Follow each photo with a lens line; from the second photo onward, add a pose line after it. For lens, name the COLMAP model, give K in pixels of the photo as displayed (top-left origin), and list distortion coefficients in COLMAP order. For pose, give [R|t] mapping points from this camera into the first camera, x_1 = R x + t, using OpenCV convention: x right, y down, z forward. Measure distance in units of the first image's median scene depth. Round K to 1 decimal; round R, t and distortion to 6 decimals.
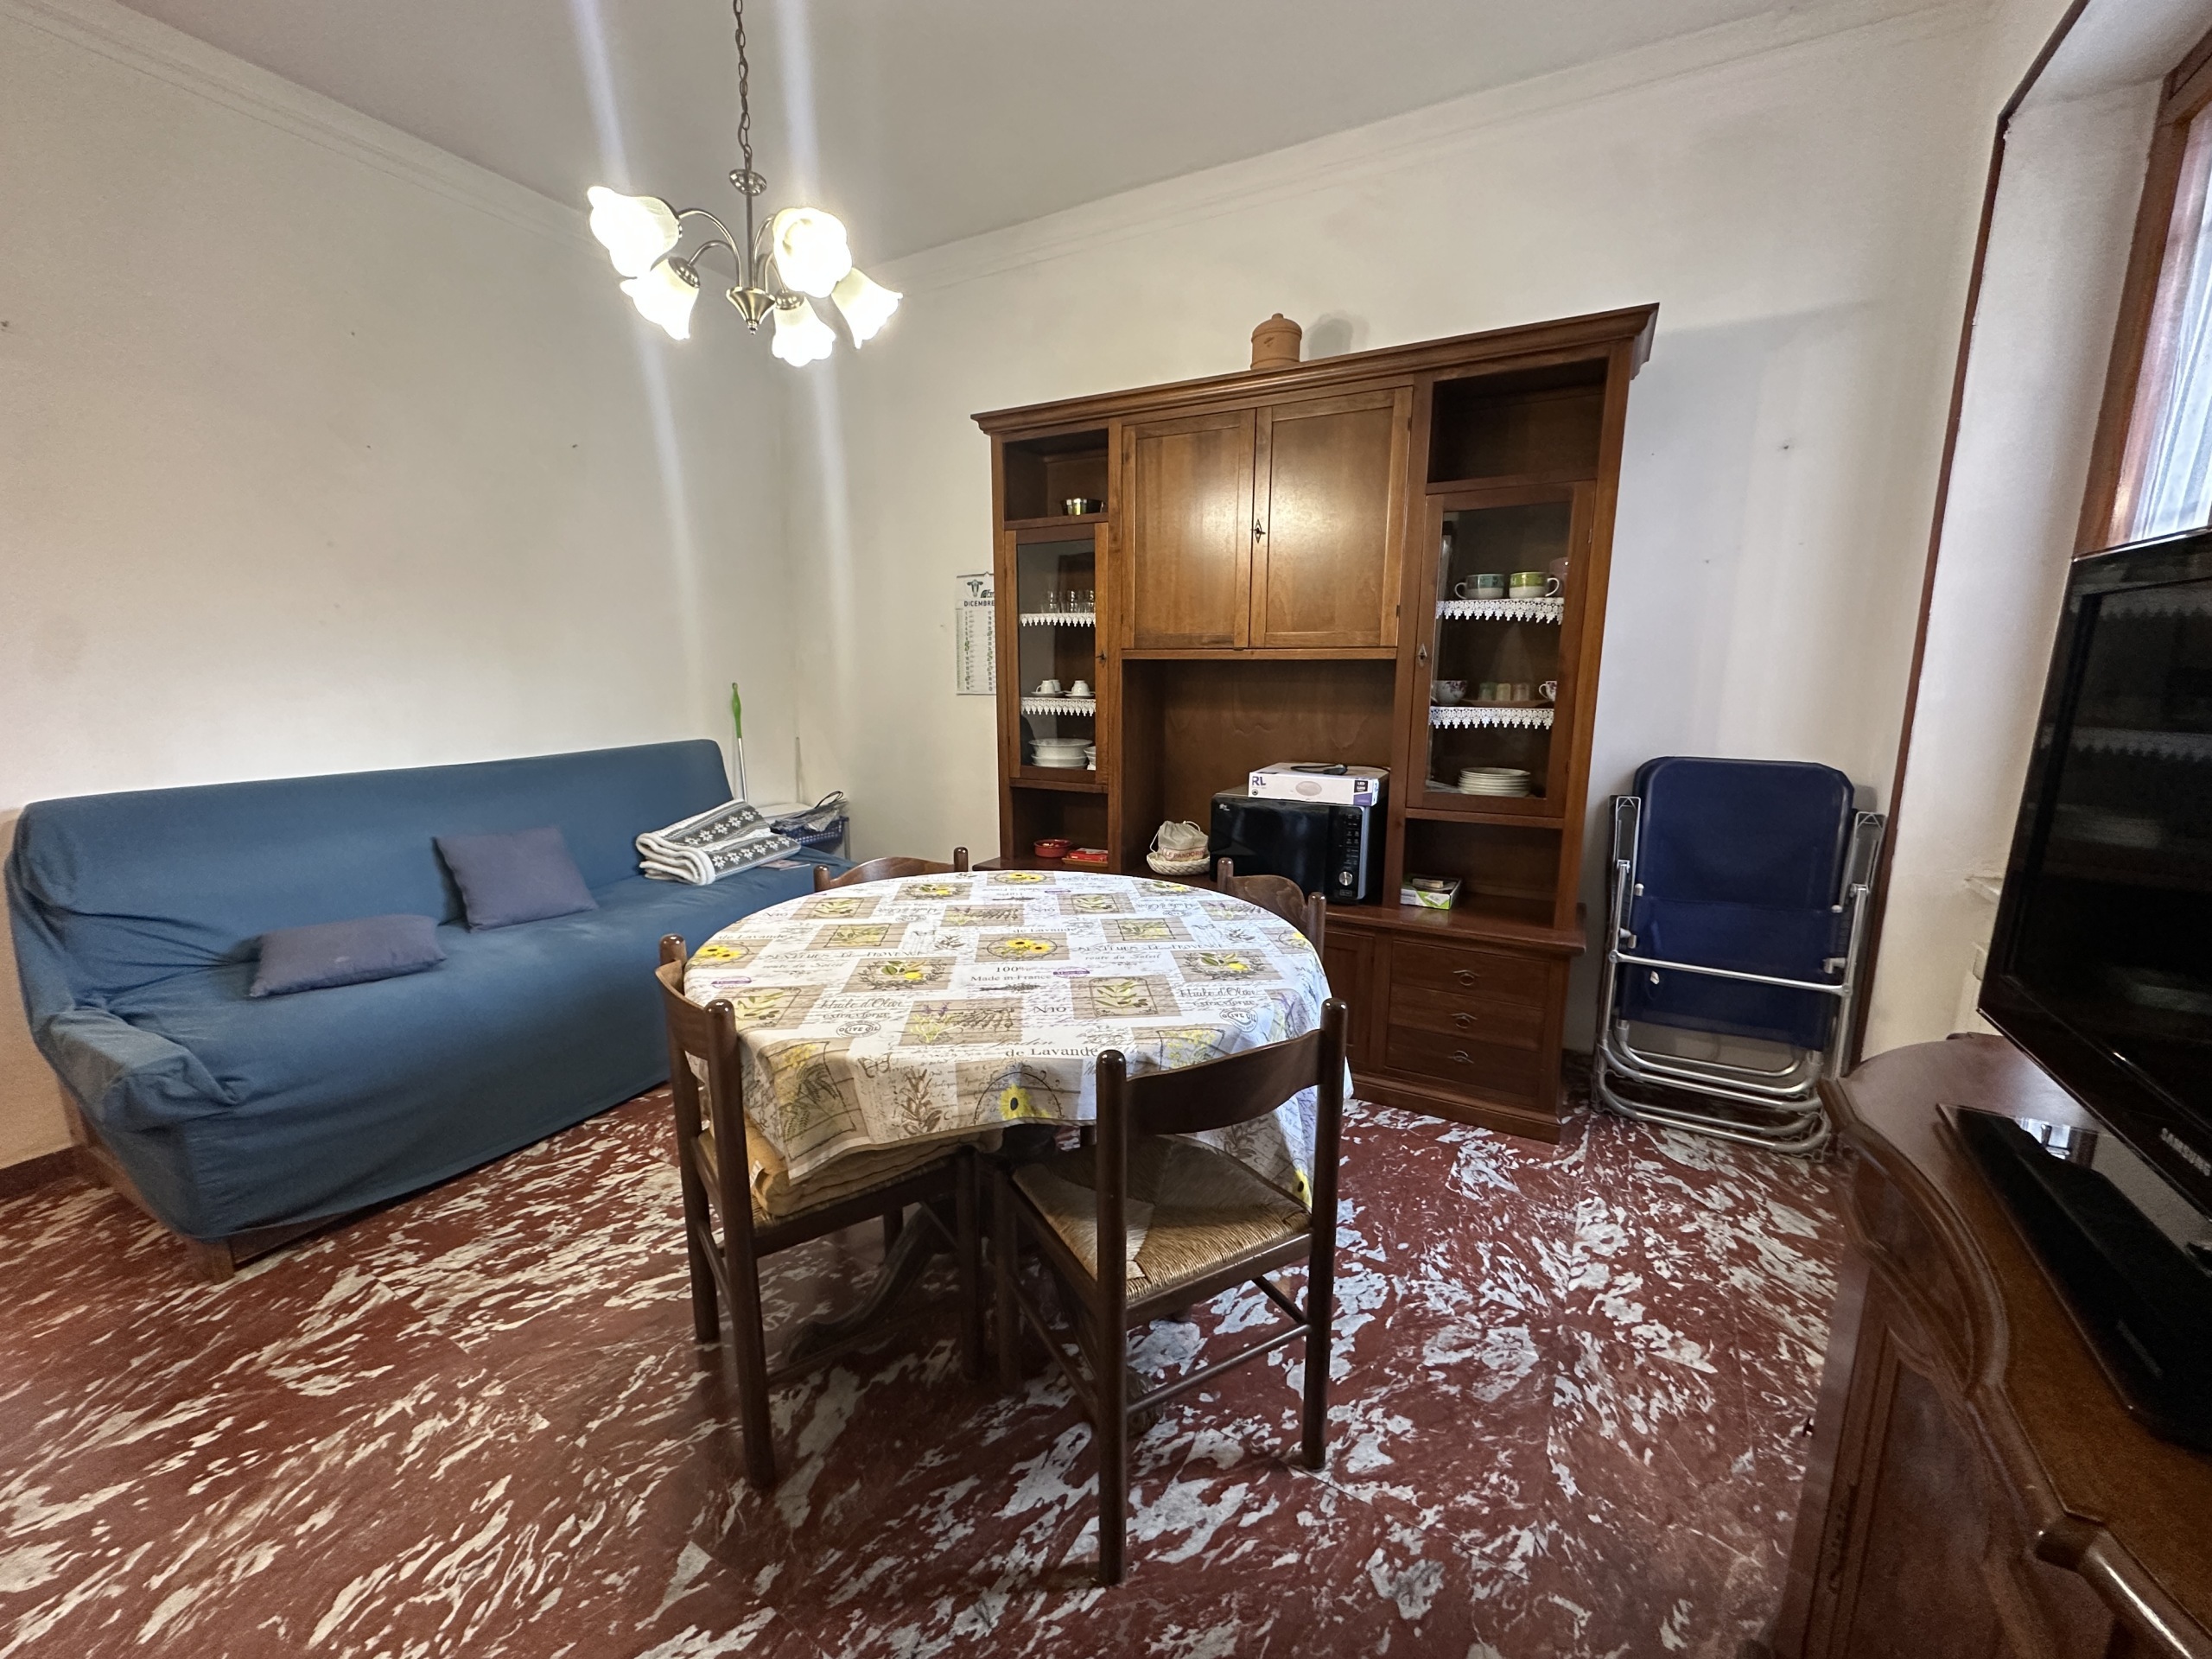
lens RADIAL K [[886.7, 0, 1105.4], [0, 886.7, 830.1], [0, 0, 1]] dist [-0.002847, 0.001588]
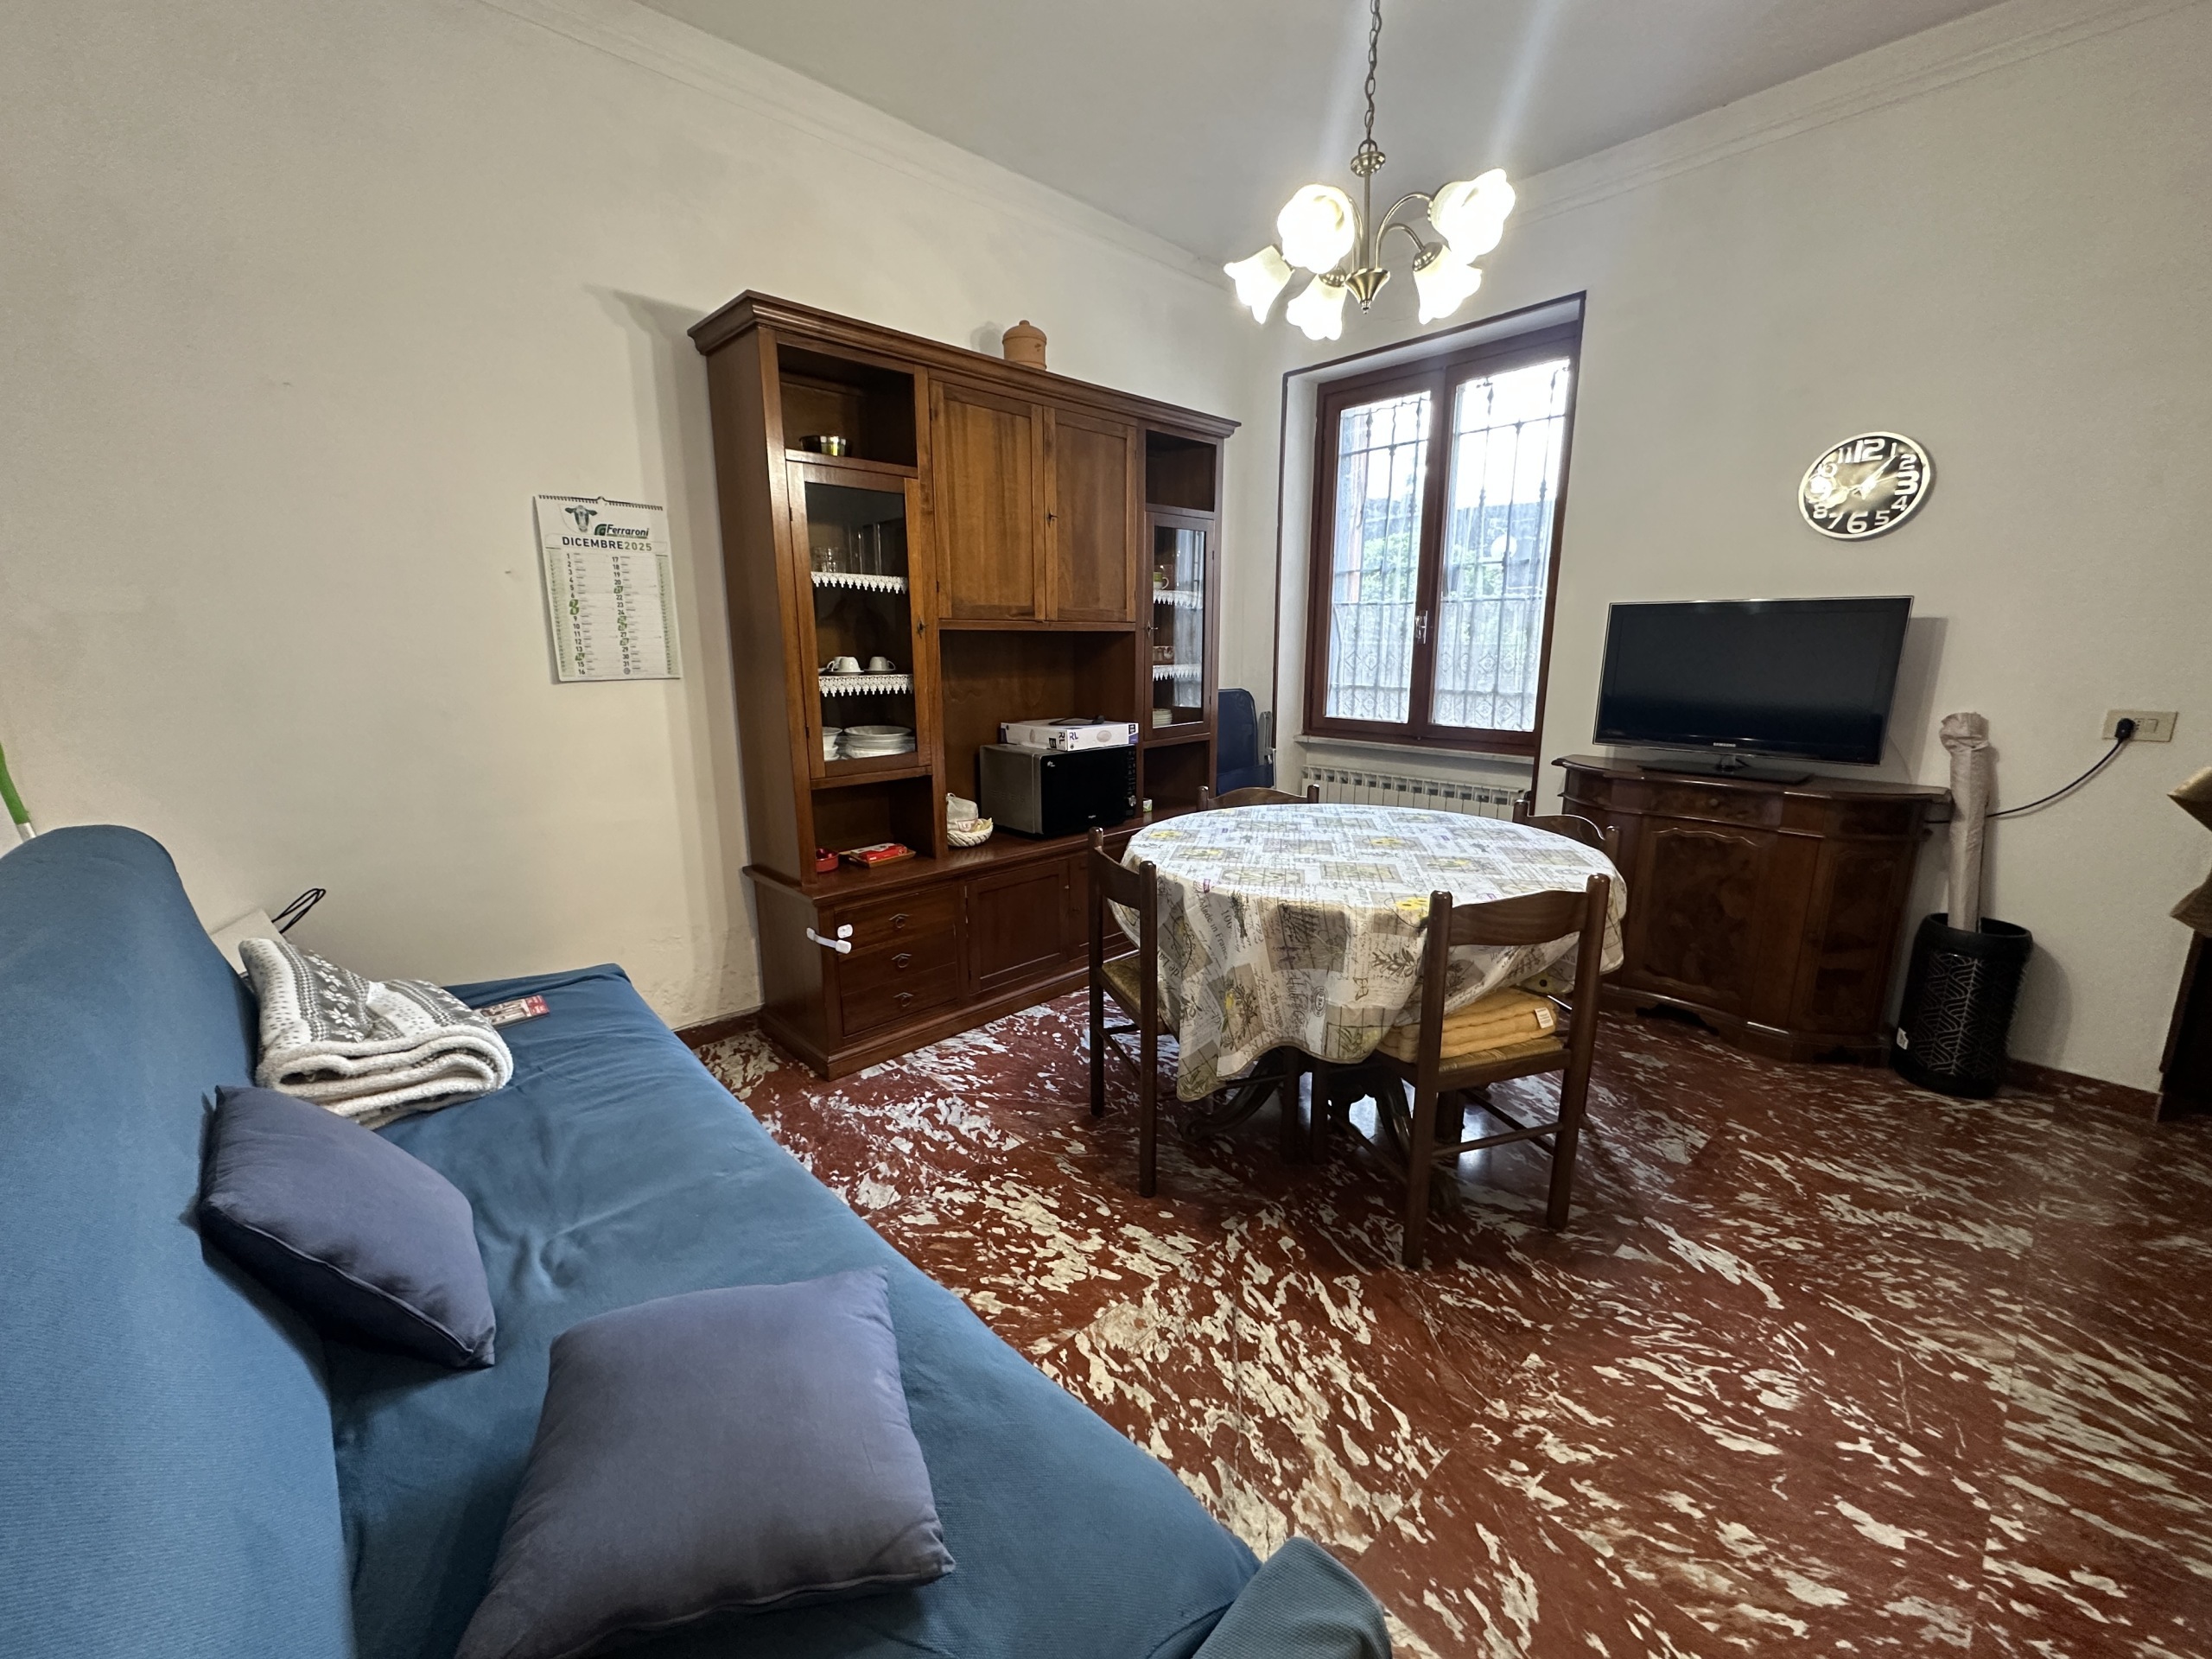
lens RADIAL K [[886.7, 0, 1103.3], [0, 886.7, 830.3], [0, 0, 1]] dist [-0.002847, 0.001588]
pose [[0.290605, -0.205918, 0.934423, -1.560801], [0.176113, 0.971396, 0.159294, -0.190292], [-0.940496, 0.118272, 0.318557, 1.018392]]
